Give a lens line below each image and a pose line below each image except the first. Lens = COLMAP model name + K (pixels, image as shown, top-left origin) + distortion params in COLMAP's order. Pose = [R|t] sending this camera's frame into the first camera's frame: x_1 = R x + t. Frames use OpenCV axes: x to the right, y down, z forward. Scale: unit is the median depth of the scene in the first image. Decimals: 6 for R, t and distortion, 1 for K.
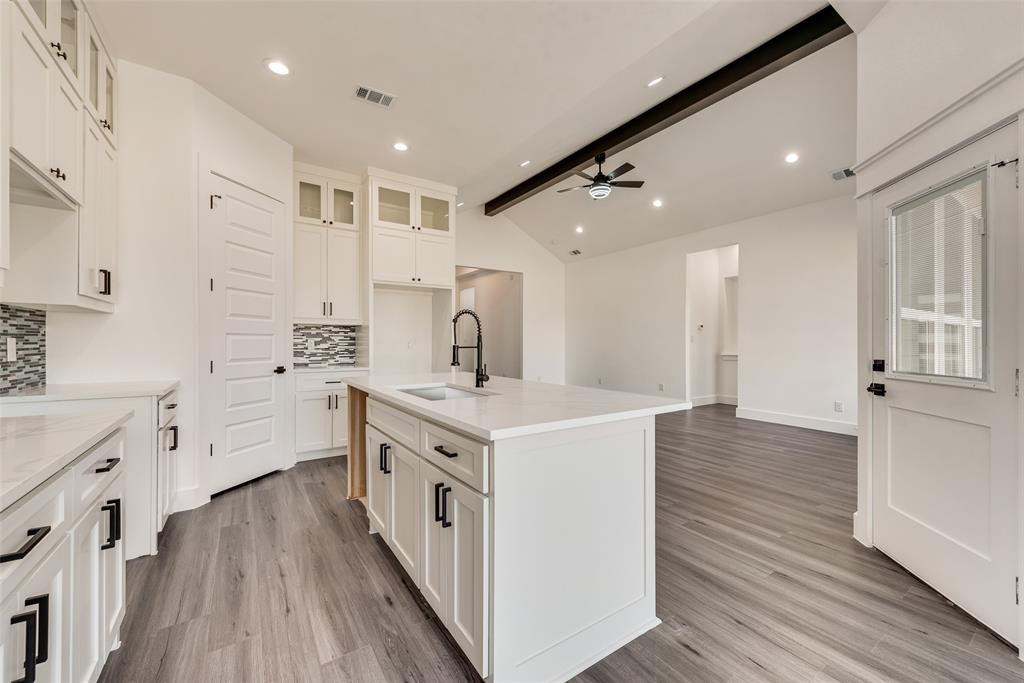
lens RADIAL K [[398.6, 0, 507.2], [0, 398.6, 342.8], [0, 0, 1]] dist [0.014575, -0.004763]
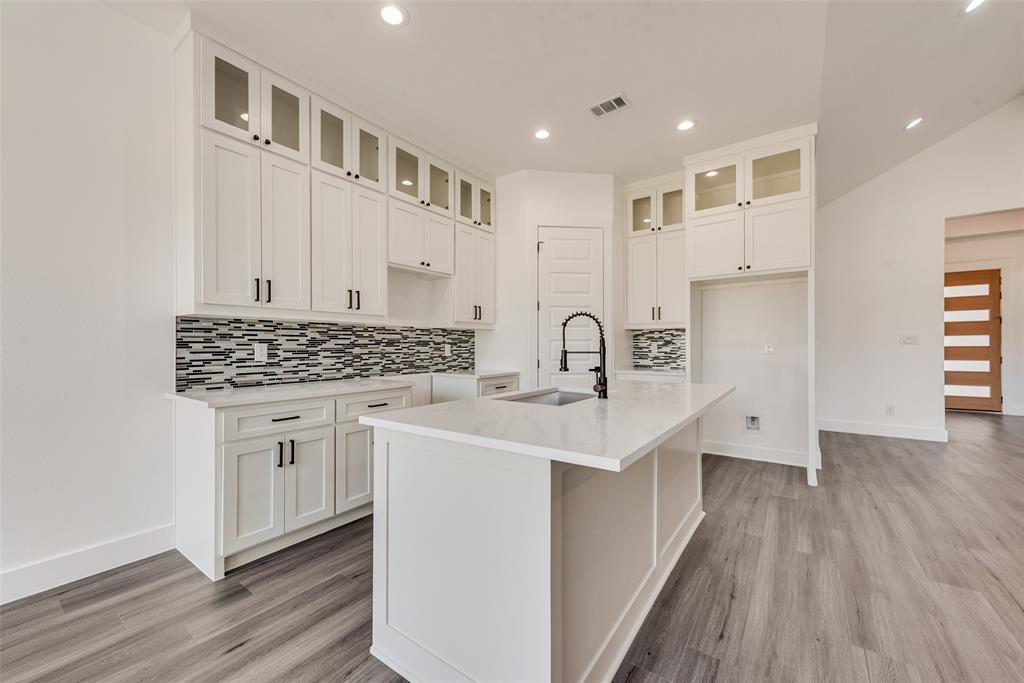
lens RADIAL K [[398.9, 0, 508.3], [0, 398.9, 345.8], [0, 0, 1]] dist [0.010499, -0.000113]
pose [[0.351168, -0.001980, -0.936310, 0.648114], [0.002792, 0.999996, -0.001067, -0.002702], [0.936308, -0.002239, 0.351172, 0.483203]]
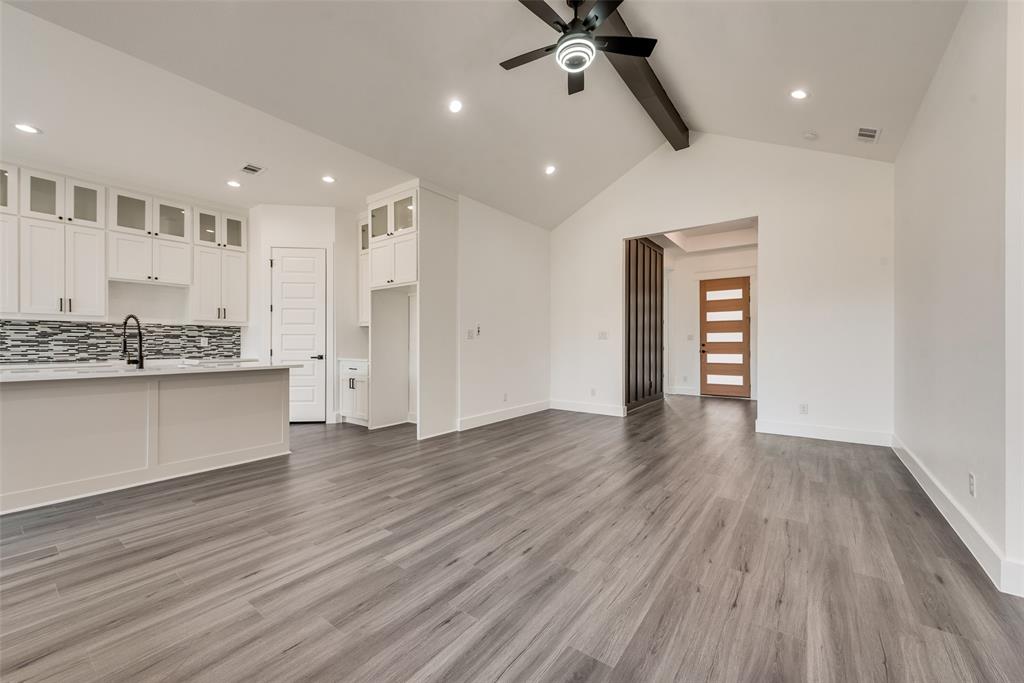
lens RADIAL K [[398.6, 0, 507.2], [0, 398.6, 342.8], [0, 0, 1]] dist [0.014575, -0.004763]
pose [[0.331227, -0.001593, -0.943550, 1.627623], [-0.000753, 0.999998, -0.001953, 0.021454], [0.943551, 0.001357, 0.331225, 1.685812]]
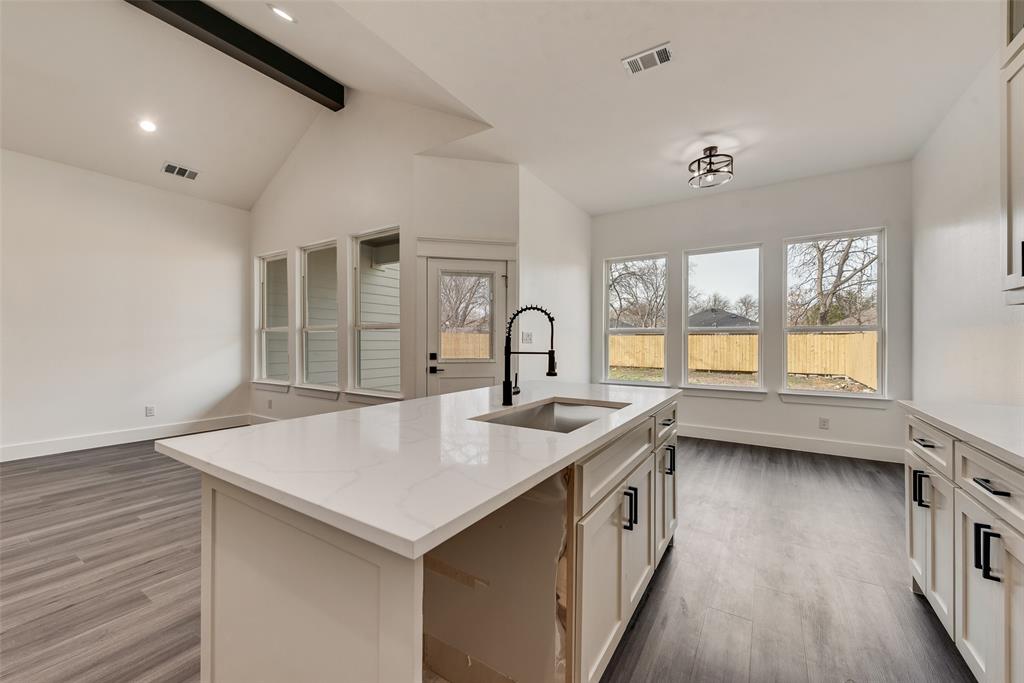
lens RADIAL K [[398.6, 0, 507.2], [0, 398.6, 342.8], [0, 0, 1]] dist [0.014575, -0.004763]
pose [[-0.395884, -0.004914, 0.918287, -0.740049], [-0.001519, 0.999988, 0.004696, -0.011025], [-0.918299, 0.000464, -0.395887, 1.255143]]
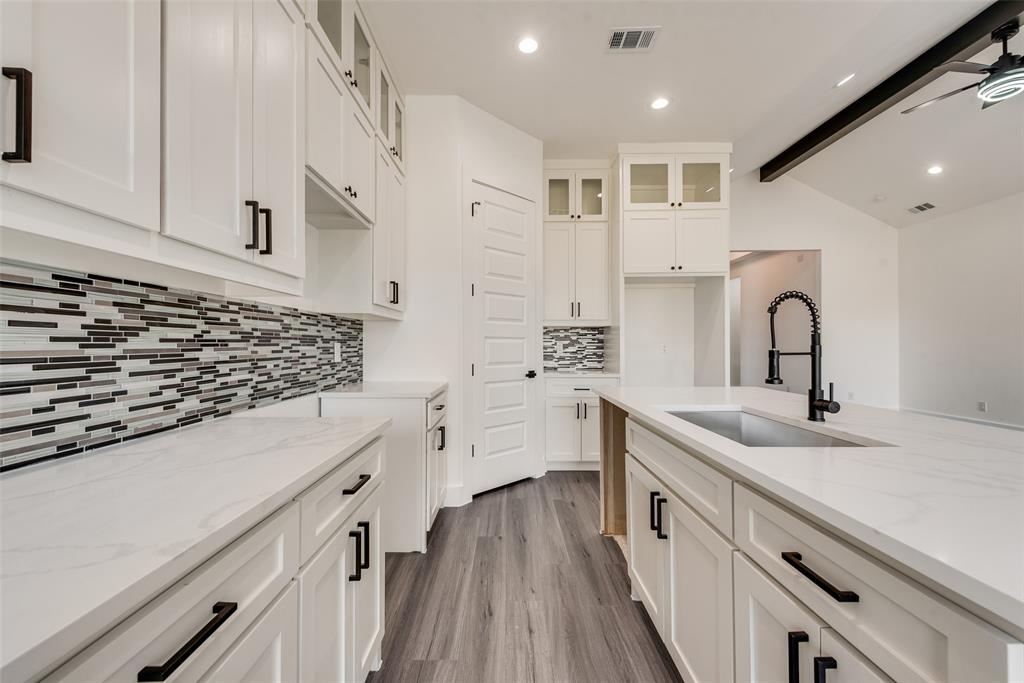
lens RADIAL K [[398.6, 0, 507.2], [0, 398.6, 342.8], [0, 0, 1]] dist [0.014575, -0.004763]
pose [[0.832799, -0.006236, -0.553540, -0.116597], [0.002672, 0.999970, -0.007245, -0.001803], [0.553569, 0.004555, 0.832791, 0.235964]]
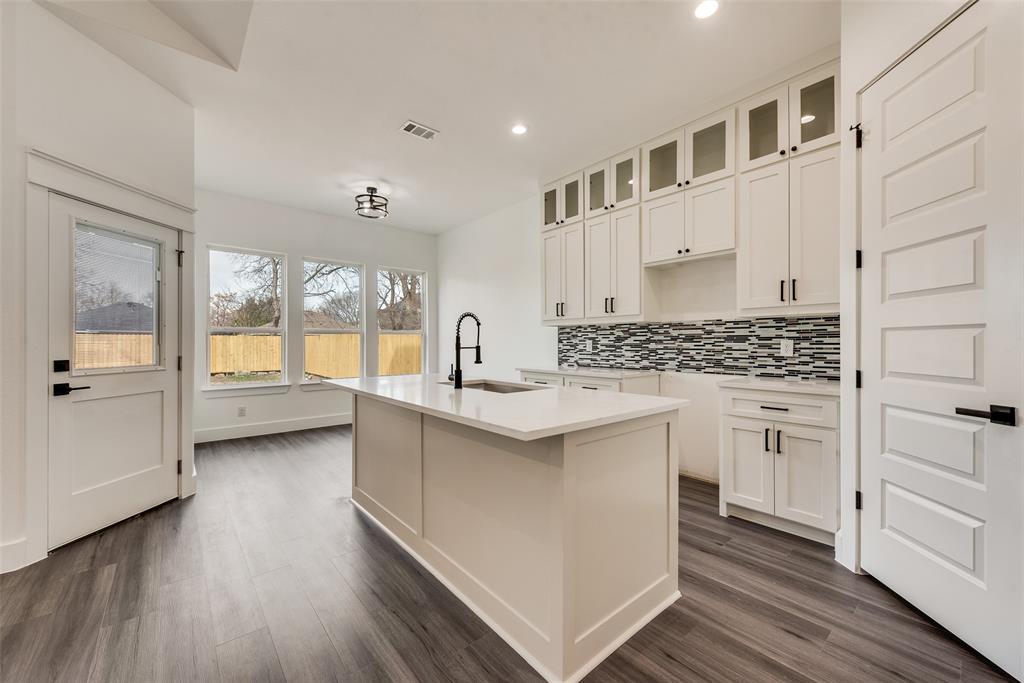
lens RADIAL K [[398.6, 0, 507.2], [0, 398.6, 342.8], [0, 0, 1]] dist [0.014575, -0.004763]
pose [[-0.993999, 0.000102, -0.109389, -0.080654], [-0.000064, 0.999999, 0.001514, -0.003306], [0.109389, 0.001512, -0.993998, 1.923497]]
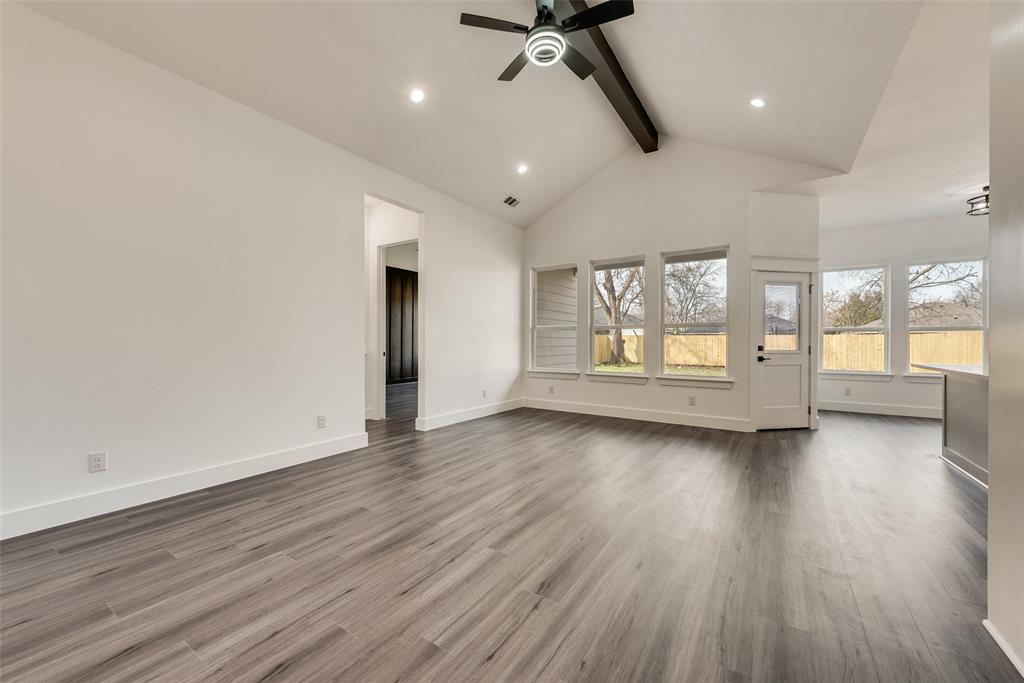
lens RADIAL K [[398.6, 0, 507.2], [0, 398.6, 342.8], [0, 0, 1]] dist [0.014575, -0.004763]
pose [[-0.387664, -0.004186, 0.921791, -0.545724], [-0.001623, 0.999991, 0.003859, 0.017362], [-0.921799, 0.000000, -0.387667, 2.872399]]
